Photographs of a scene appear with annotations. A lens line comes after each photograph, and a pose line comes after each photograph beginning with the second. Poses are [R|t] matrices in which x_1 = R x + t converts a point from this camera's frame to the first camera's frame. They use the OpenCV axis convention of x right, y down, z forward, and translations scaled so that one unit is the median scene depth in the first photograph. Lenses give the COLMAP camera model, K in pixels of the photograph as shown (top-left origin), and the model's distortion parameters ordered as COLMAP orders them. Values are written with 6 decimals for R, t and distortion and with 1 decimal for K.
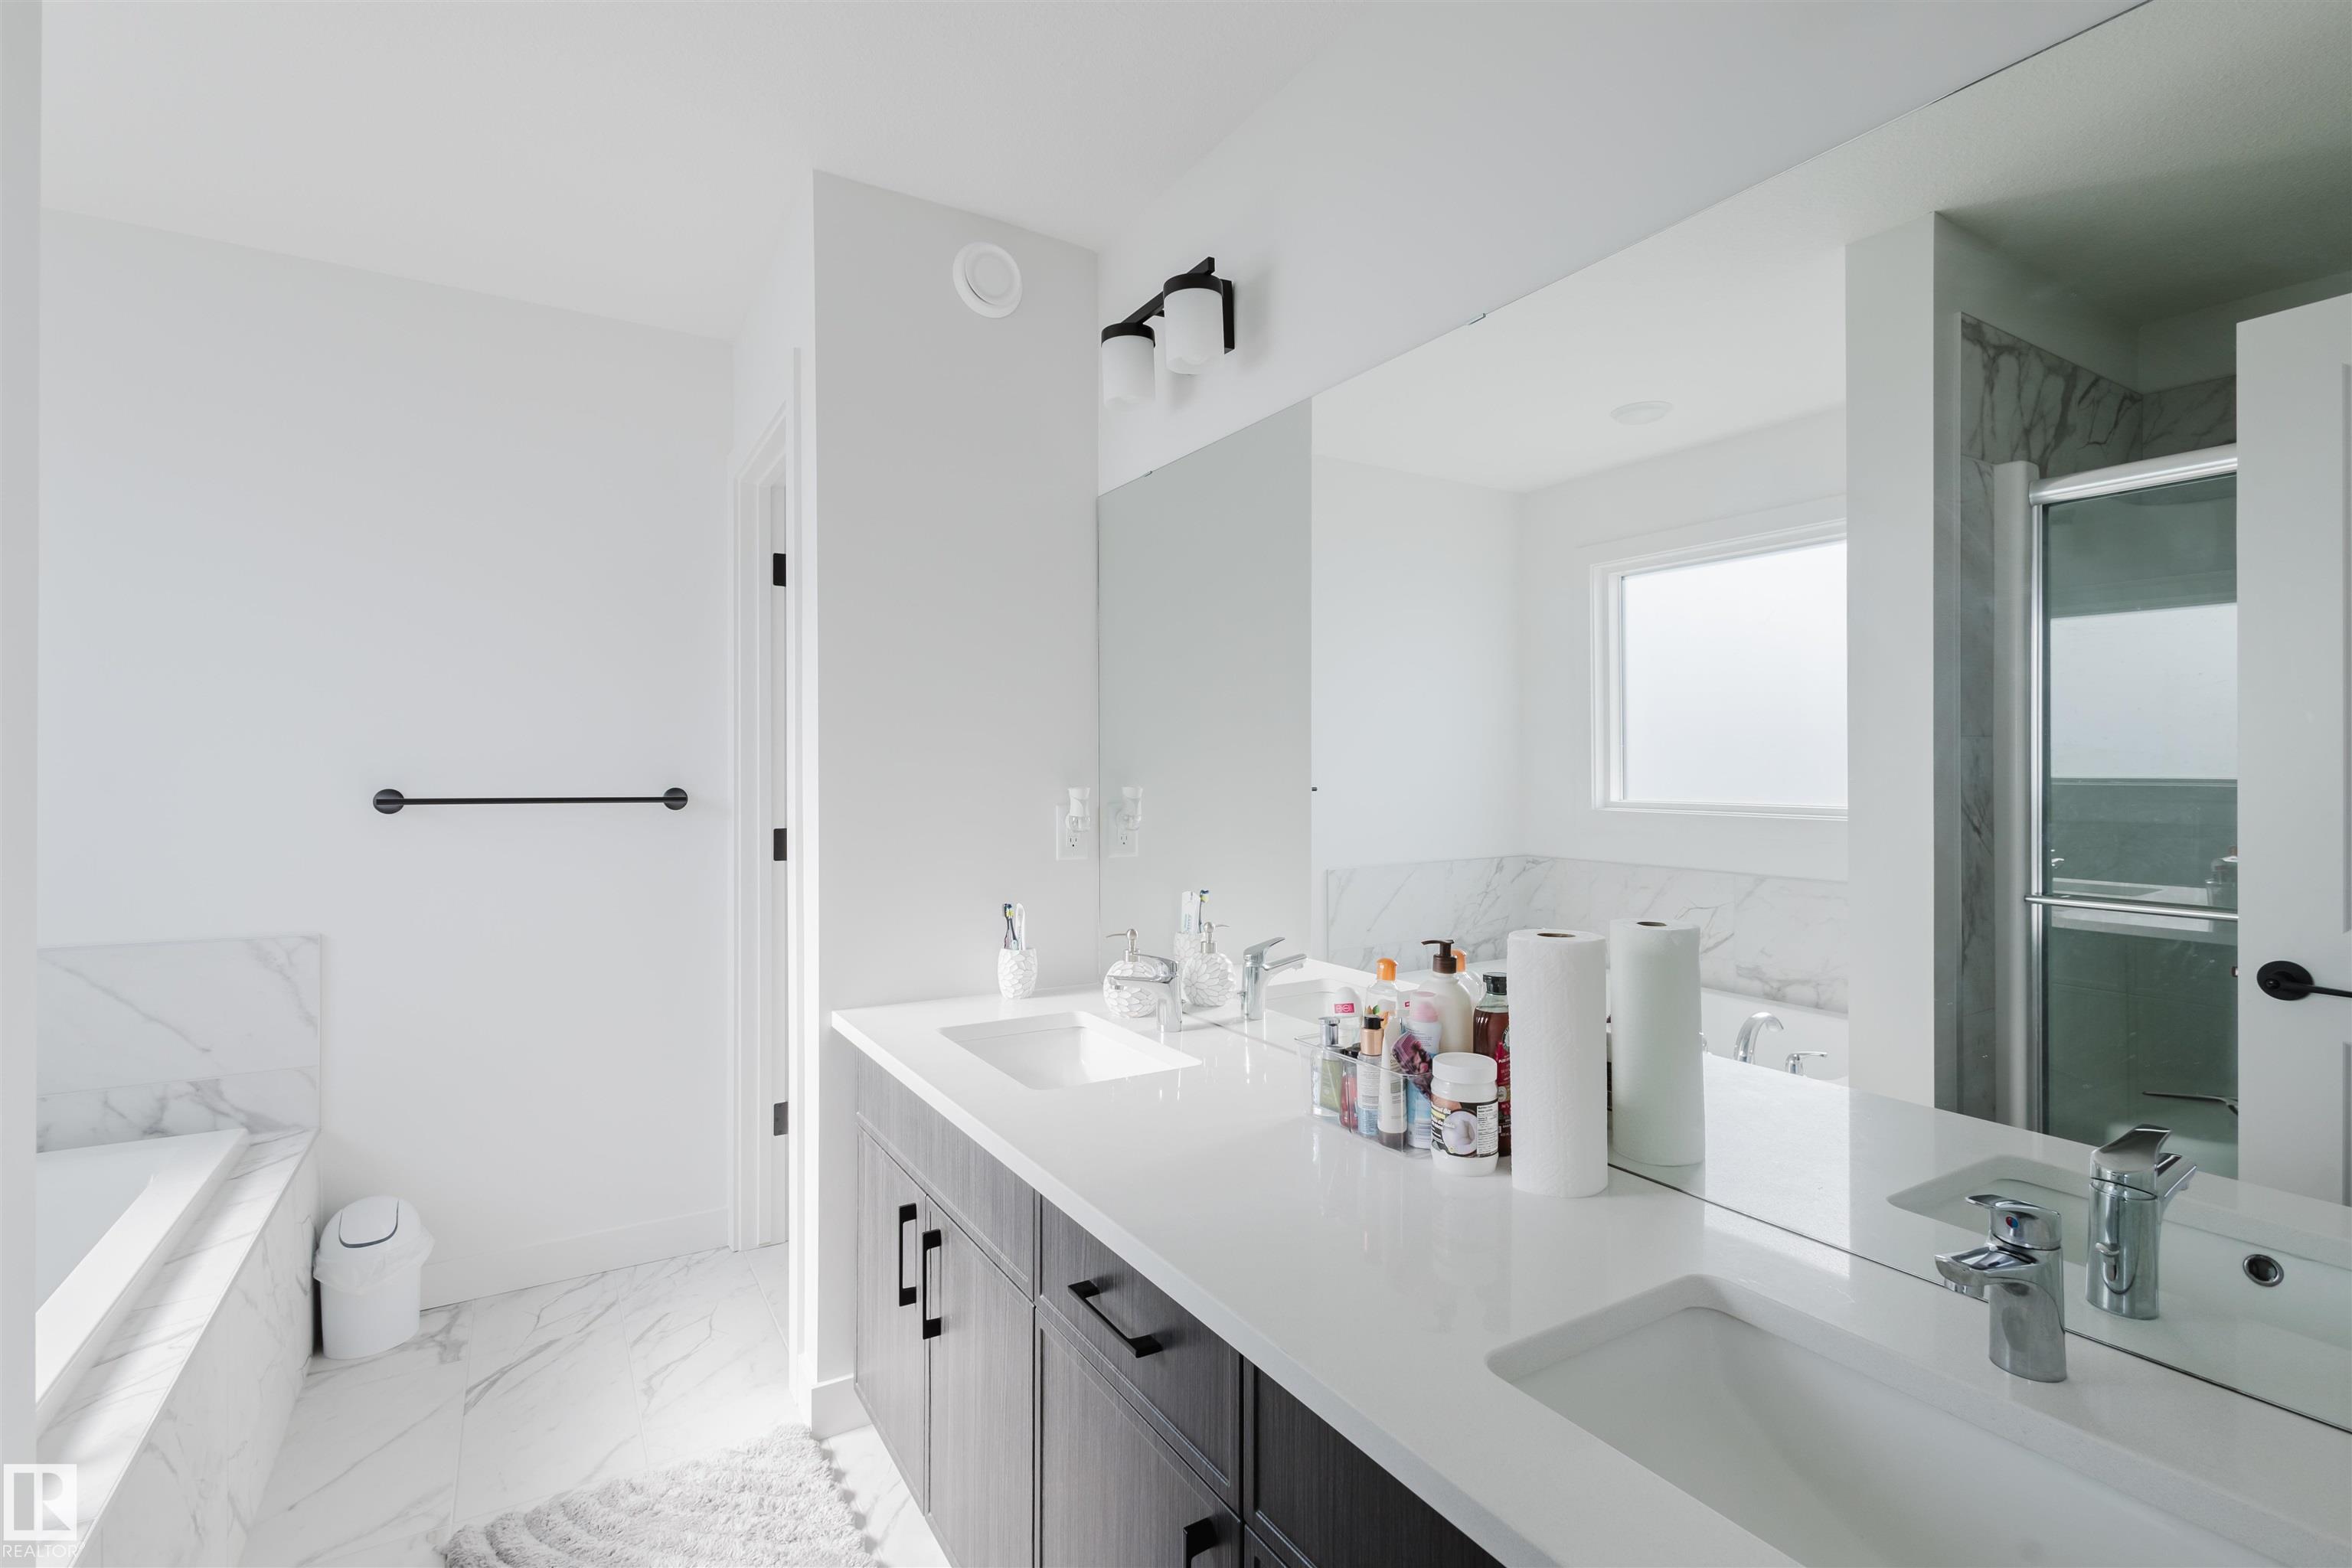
lens RADIAL K [[1083.4, 0, 1174.4], [0, 1083.4, 777.5], [0, 0, 1]] dist [0.005734, 0.000510]
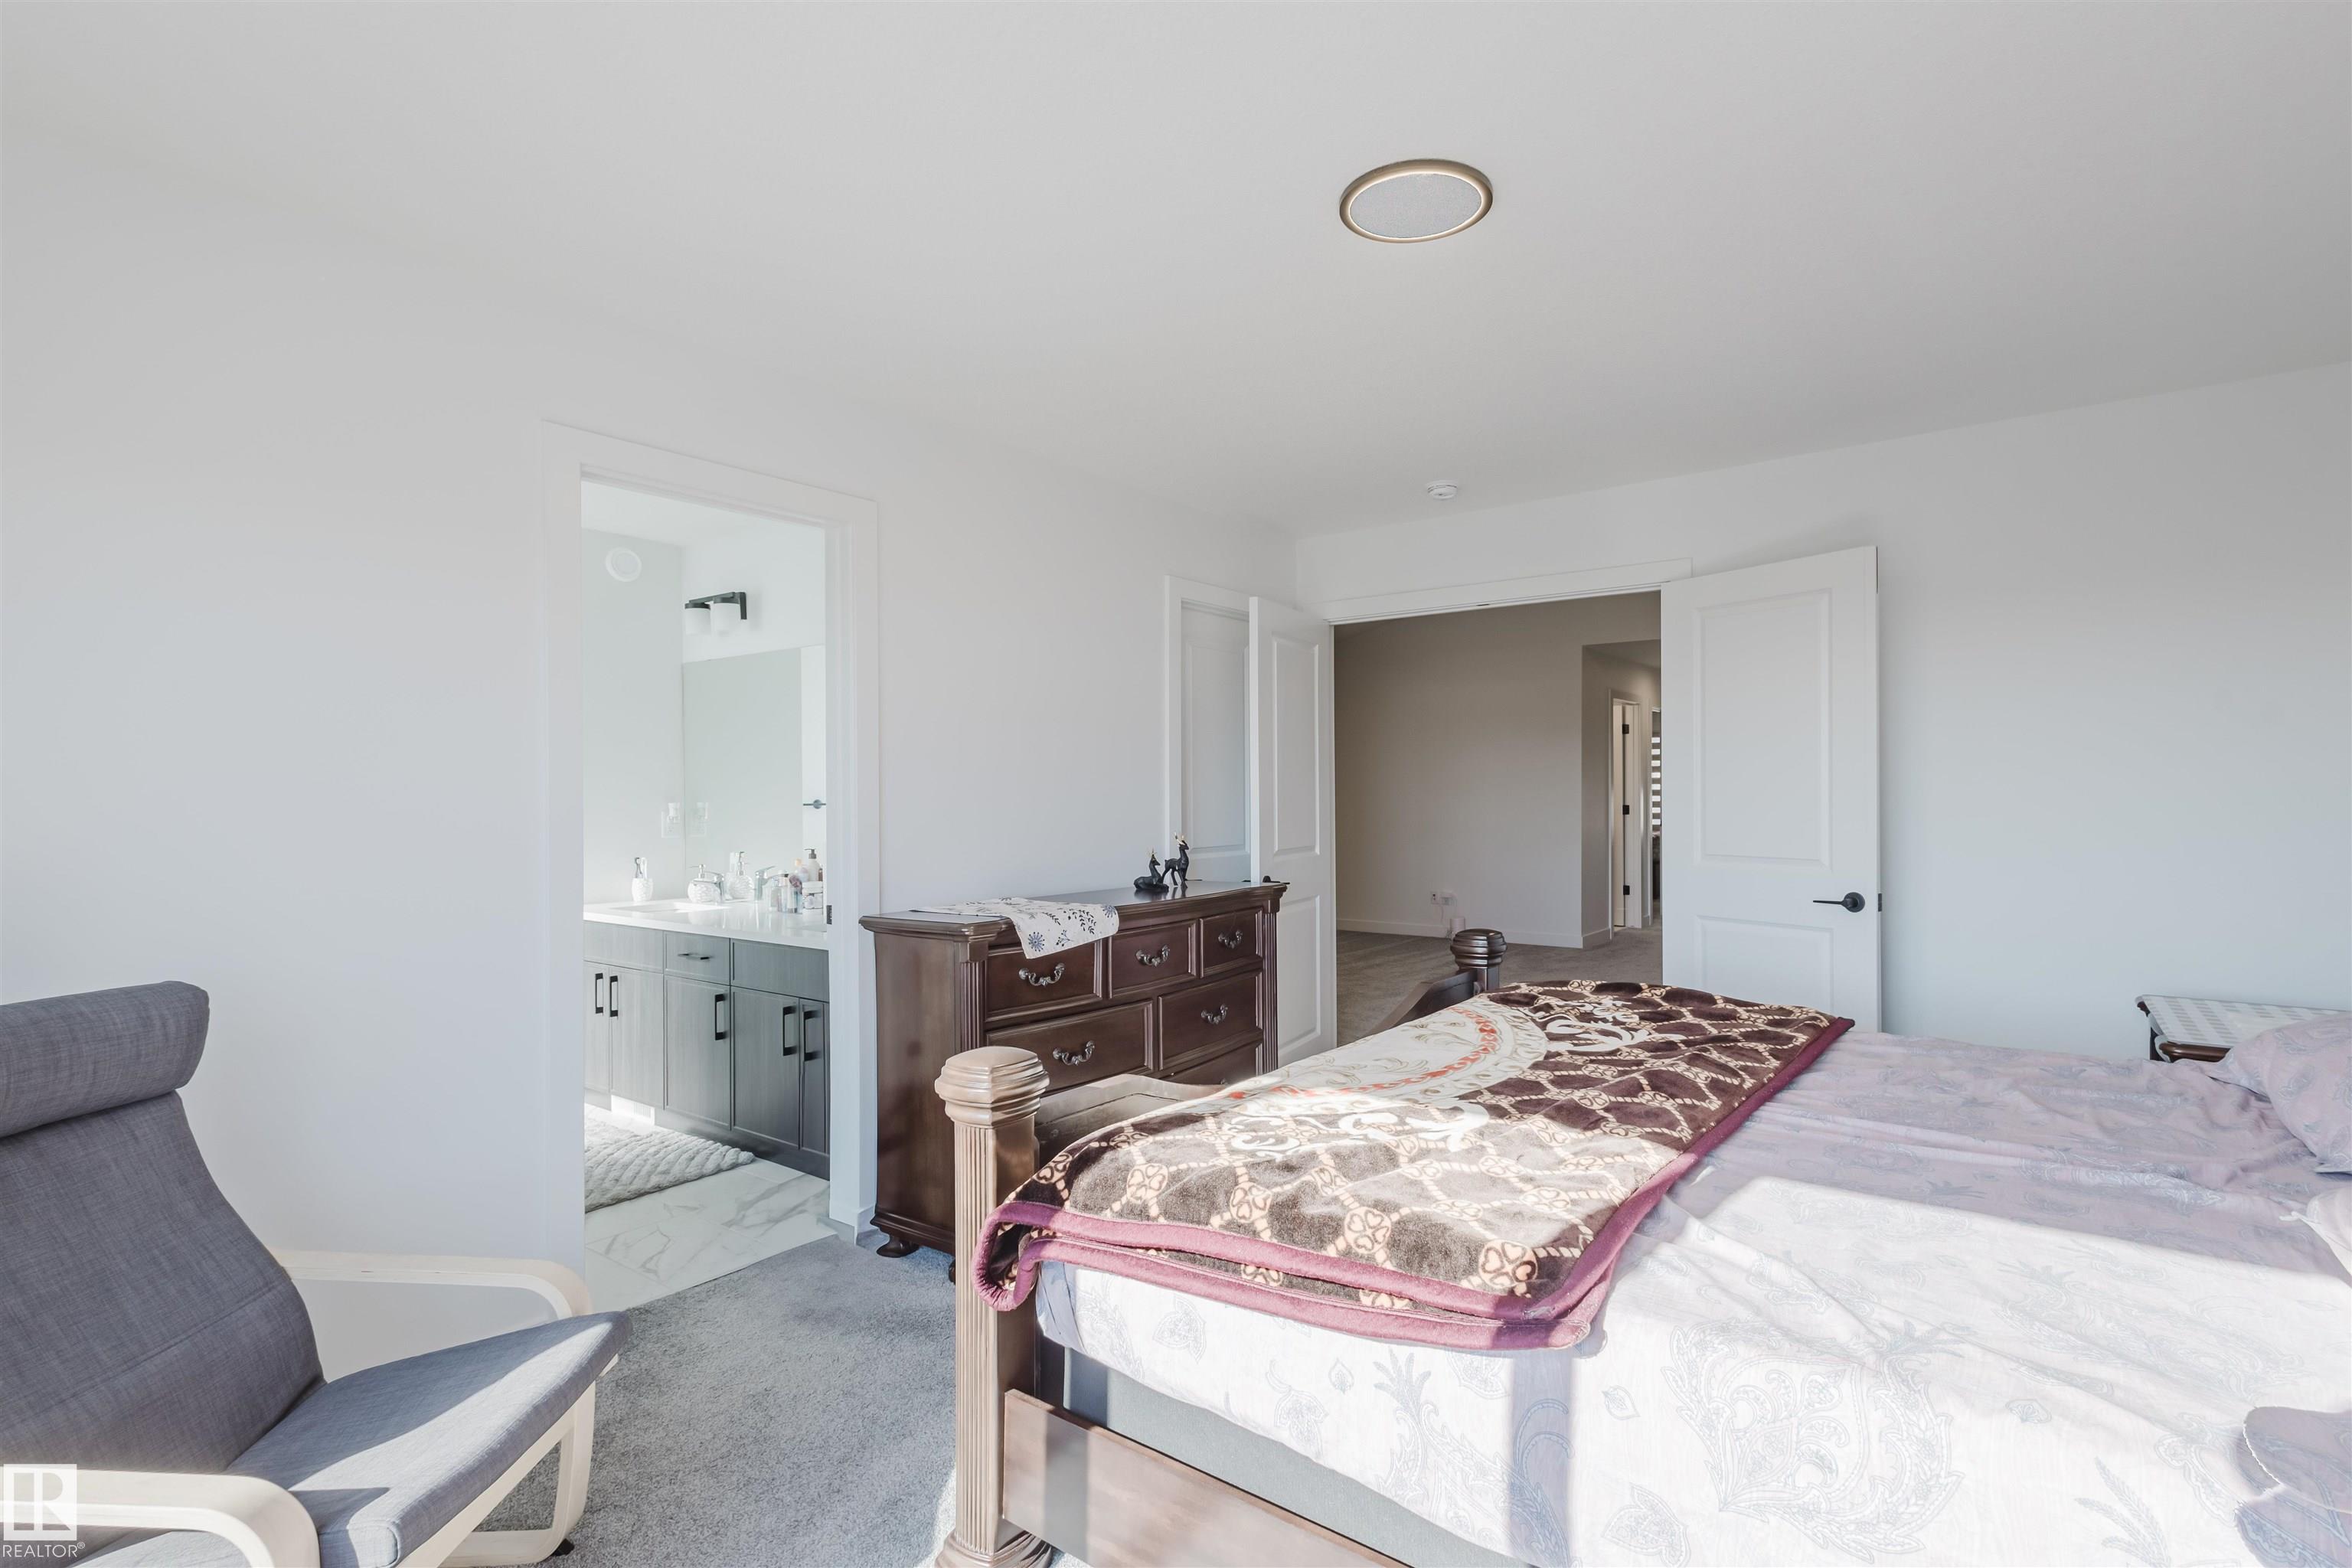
lens RADIAL K [[1092.2, 0, 1246.9], [0, 1092.2, 802.3], [0, 0, 1]] dist [0.001519, 0.000097]
pose [[0.916615, -0.007552, 0.399700, 0.103821], [0.006806, 0.999971, 0.003284, 0.011656], [-0.399714, -0.000290, 0.916640, -1.726208]]
